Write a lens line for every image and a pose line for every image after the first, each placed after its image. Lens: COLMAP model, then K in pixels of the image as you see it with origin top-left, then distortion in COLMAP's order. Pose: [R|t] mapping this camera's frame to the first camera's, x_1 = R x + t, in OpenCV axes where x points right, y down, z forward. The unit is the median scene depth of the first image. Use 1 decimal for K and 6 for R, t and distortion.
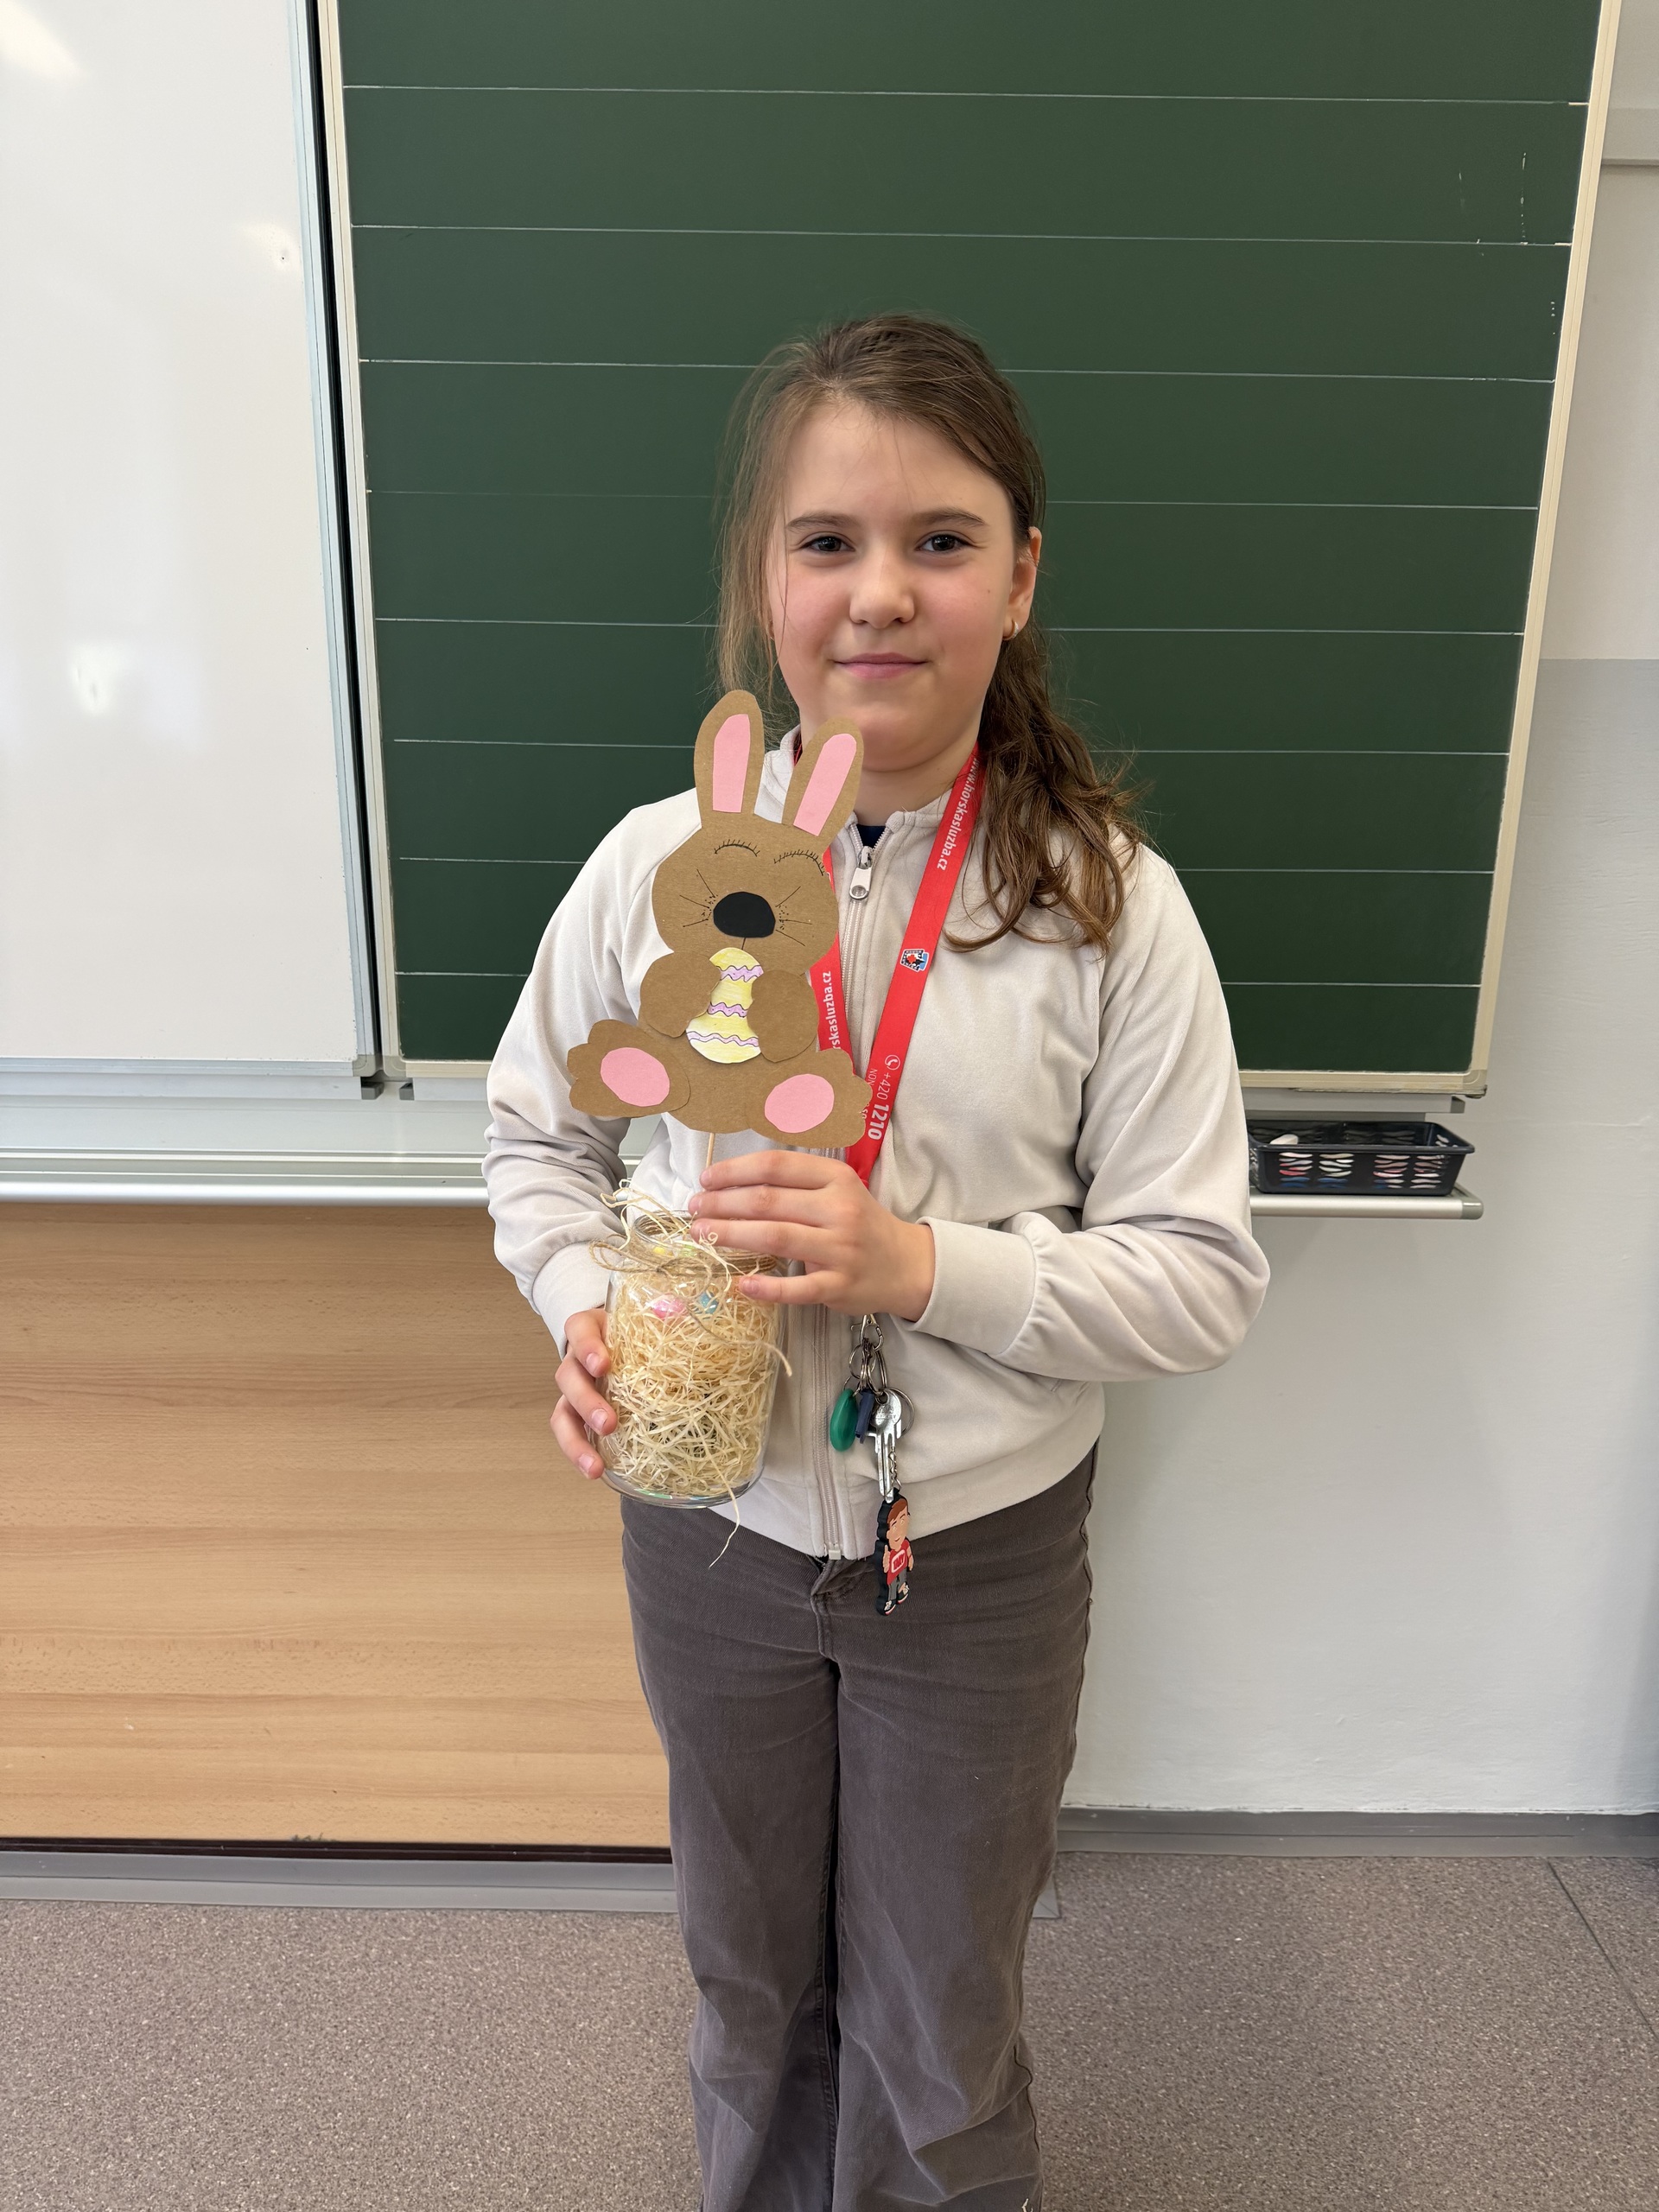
lens RADIAL K [[1563.3, 0, 827.9], [0, 1563.3, 1113.0], [0, 0, 1]] dist [-0.010845, -0.000689]
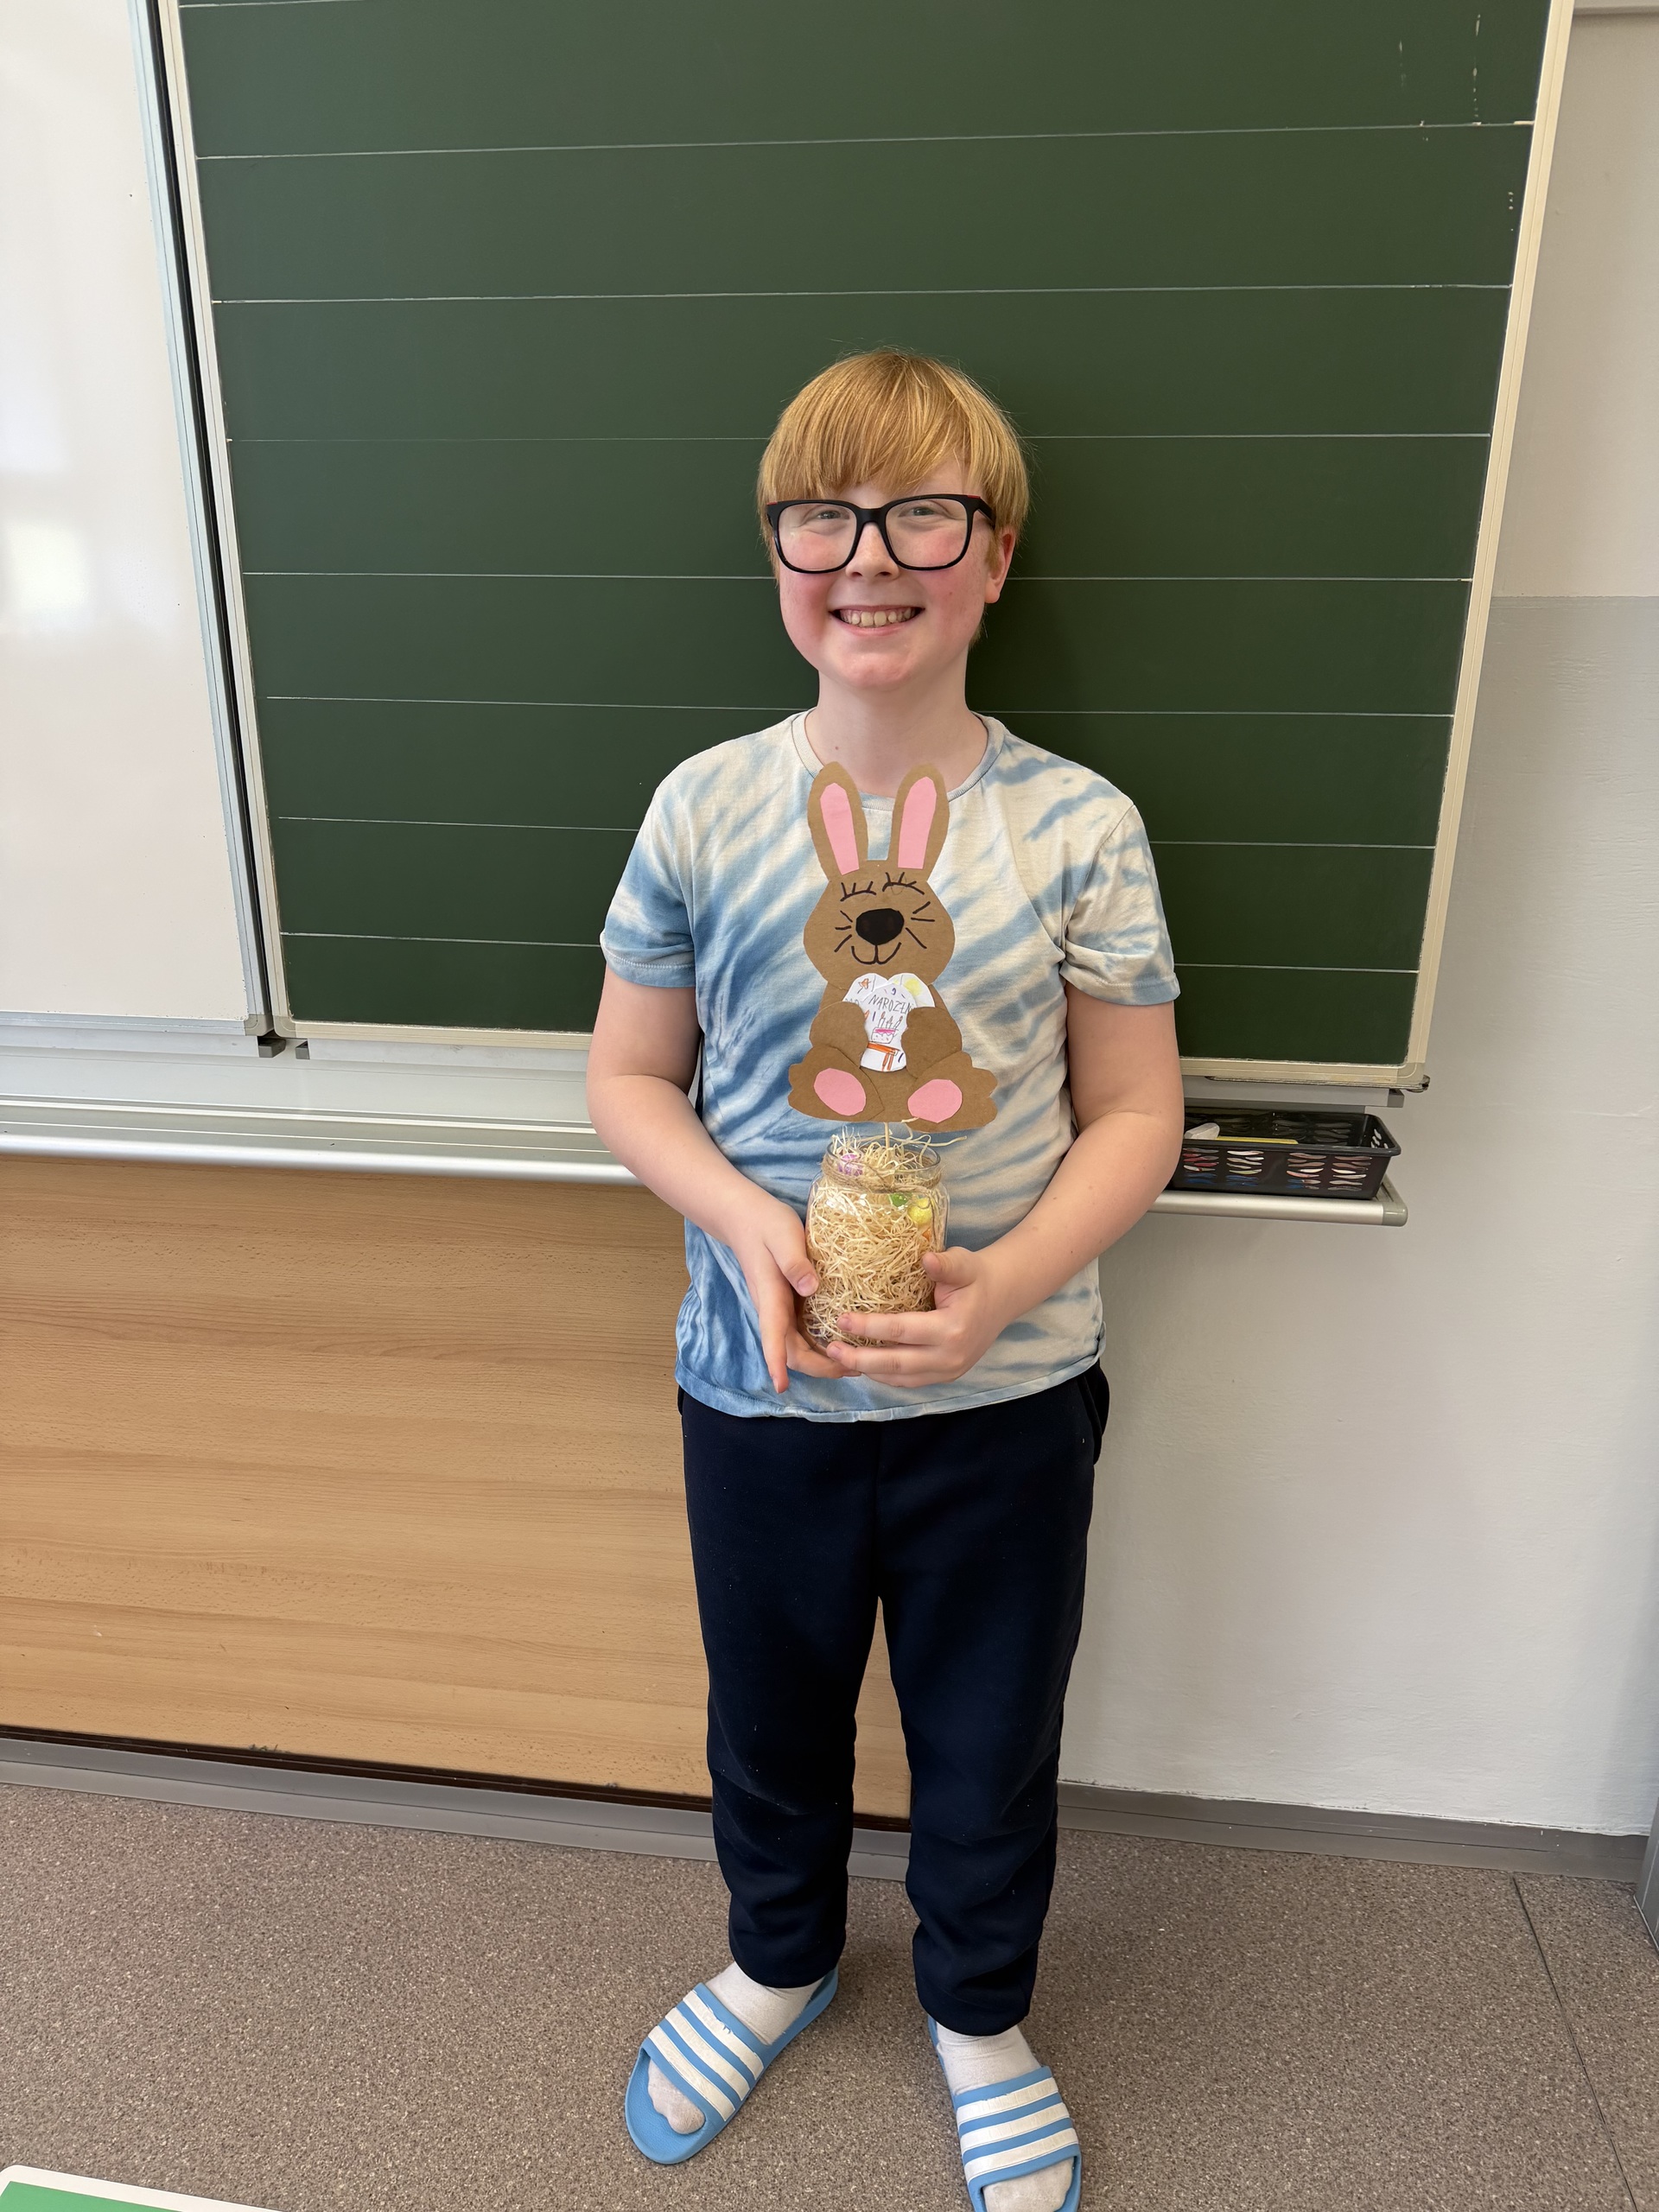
lens RADIAL K [[1561.8, 0, 821.7], [0, 1561.8, 1109.3], [0, 0, 1]] dist [-0.003847, -0.005421]
pose [[0.992210, 0.033479, -0.119994, 0.161683], [-0.024505, 0.996844, 0.075503, -0.053949], [0.122143, -0.071974, 0.989899, 0.045848]]
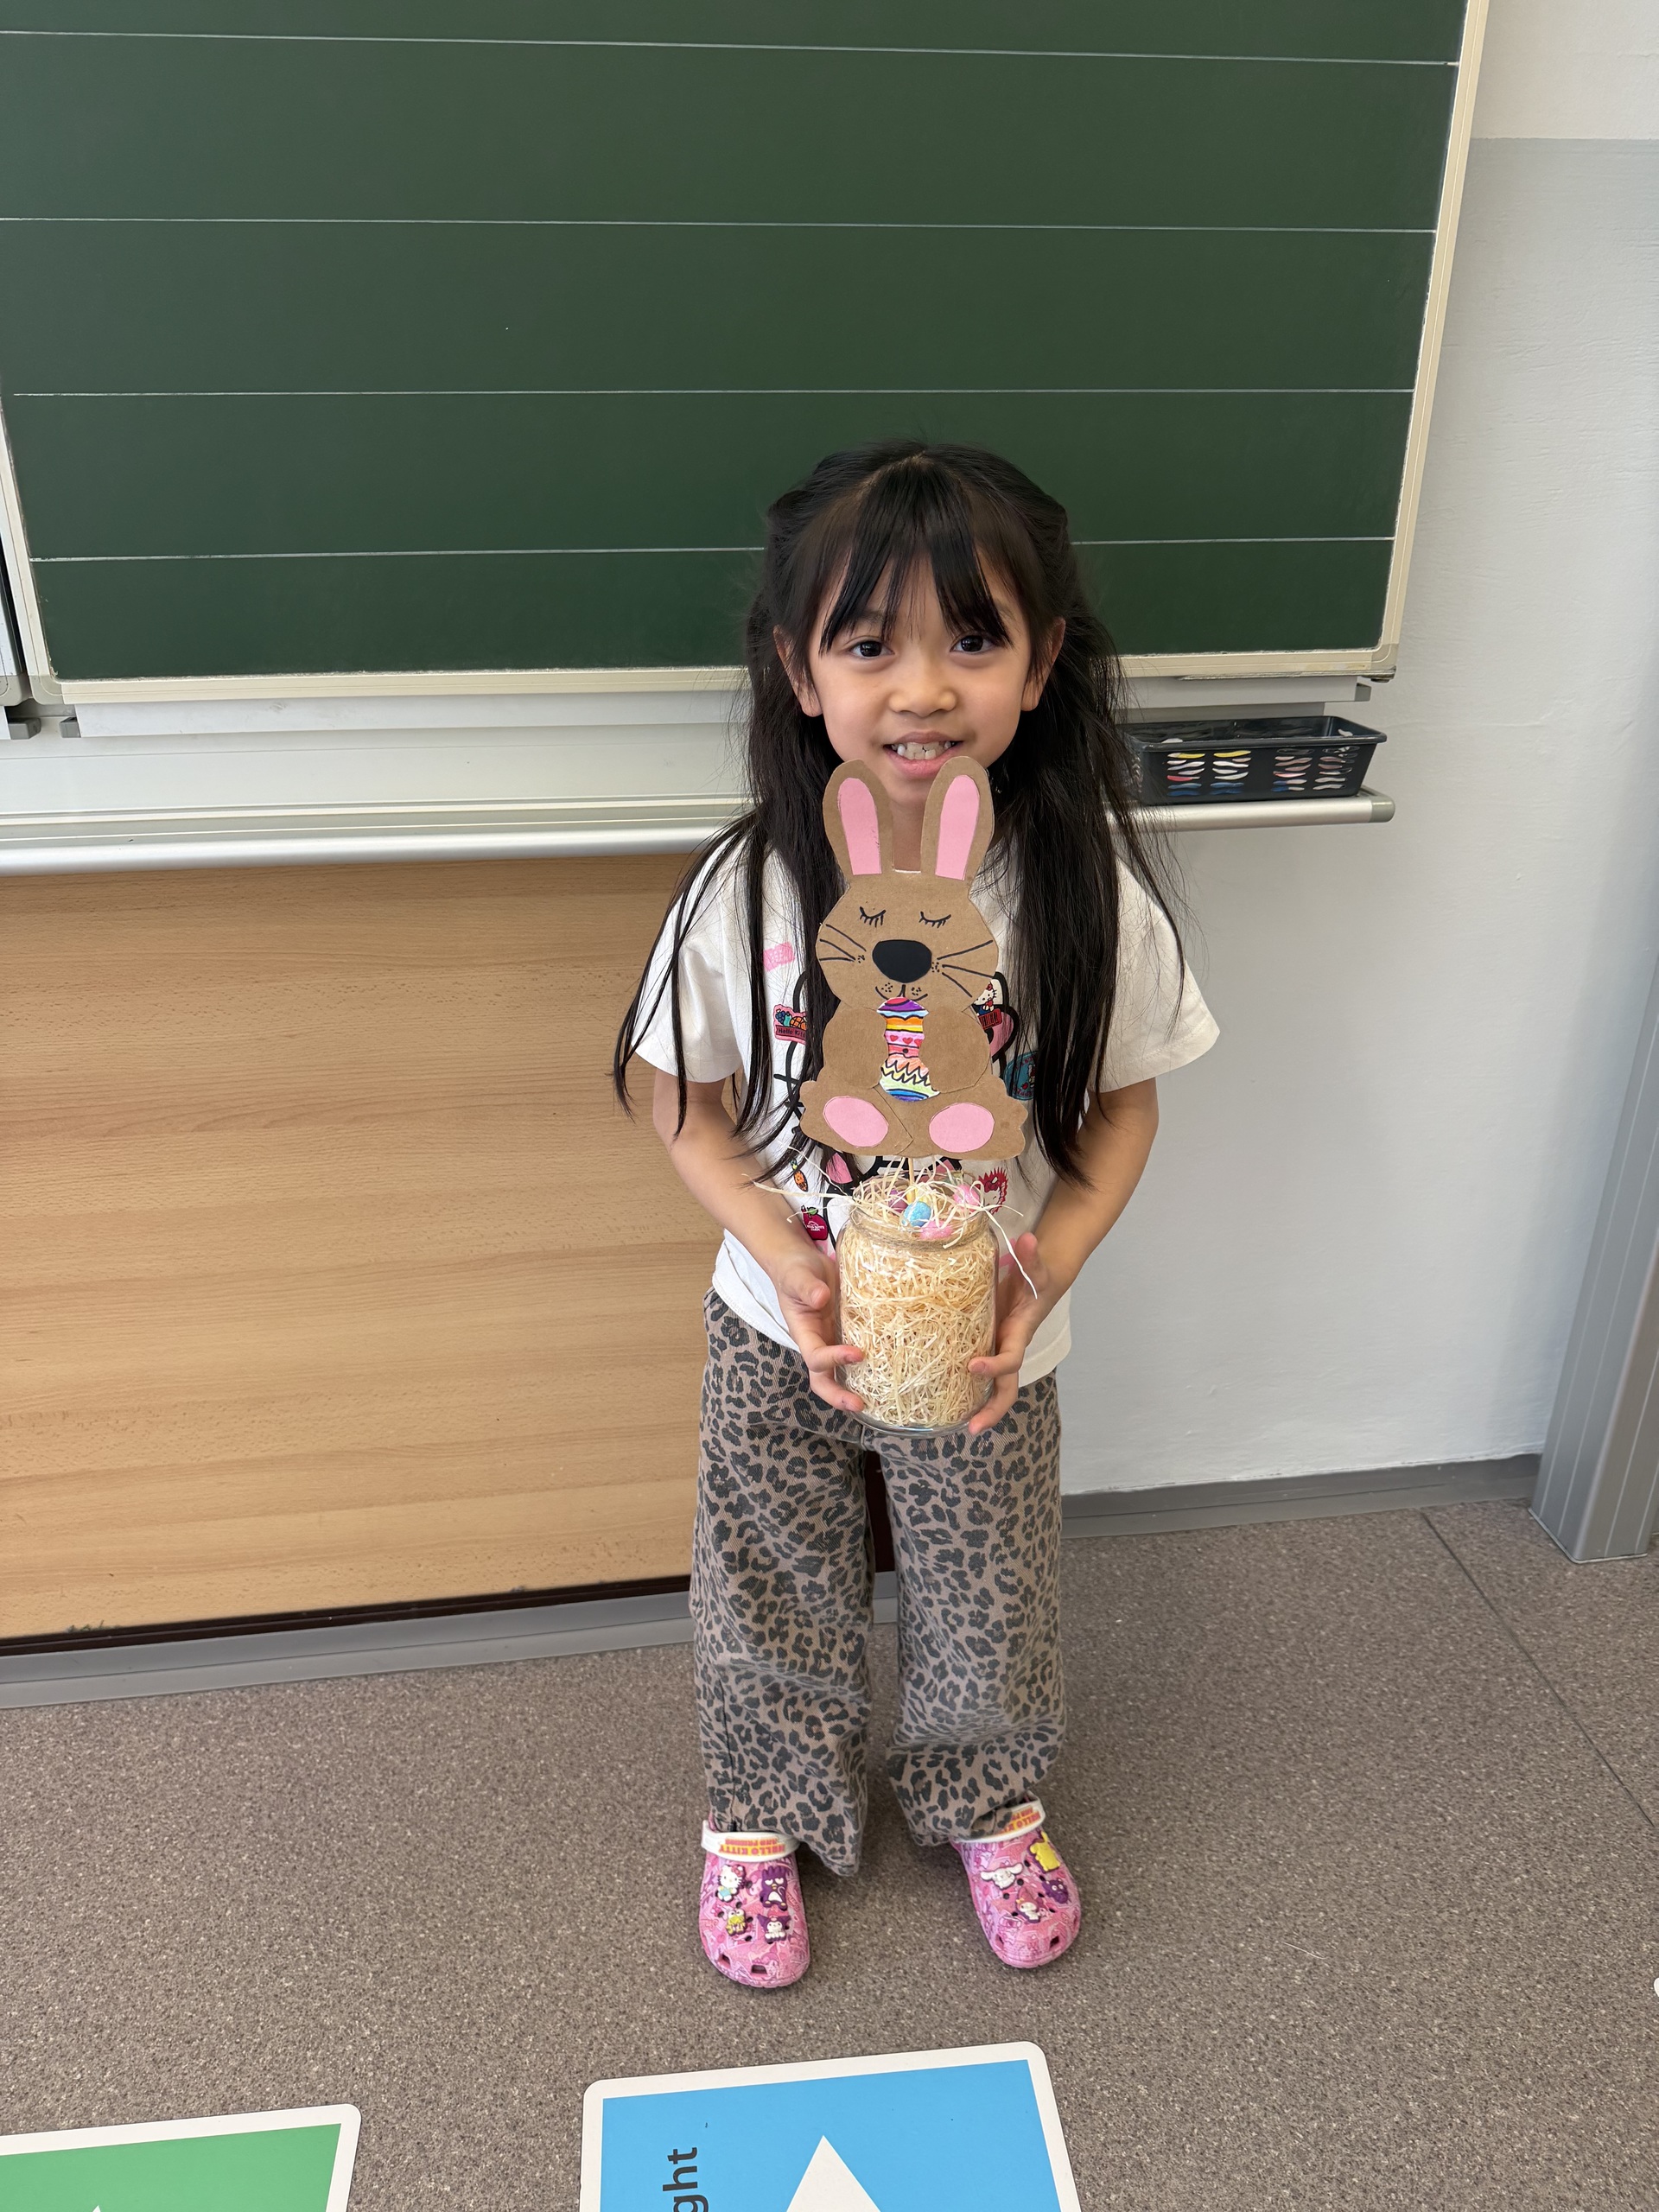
lens RADIAL K [[1562.6, 0, 828.8], [0, 1562.6, 1107.2], [0, 0, 1]] dist [-0.003672, -0.007967]
pose [[0.990820, -0.070014, 0.115642, -0.000813], [0.050089, 0.984683, 0.167004, 0.056087], [-0.125564, -0.159679, 0.979151, 0.147055]]
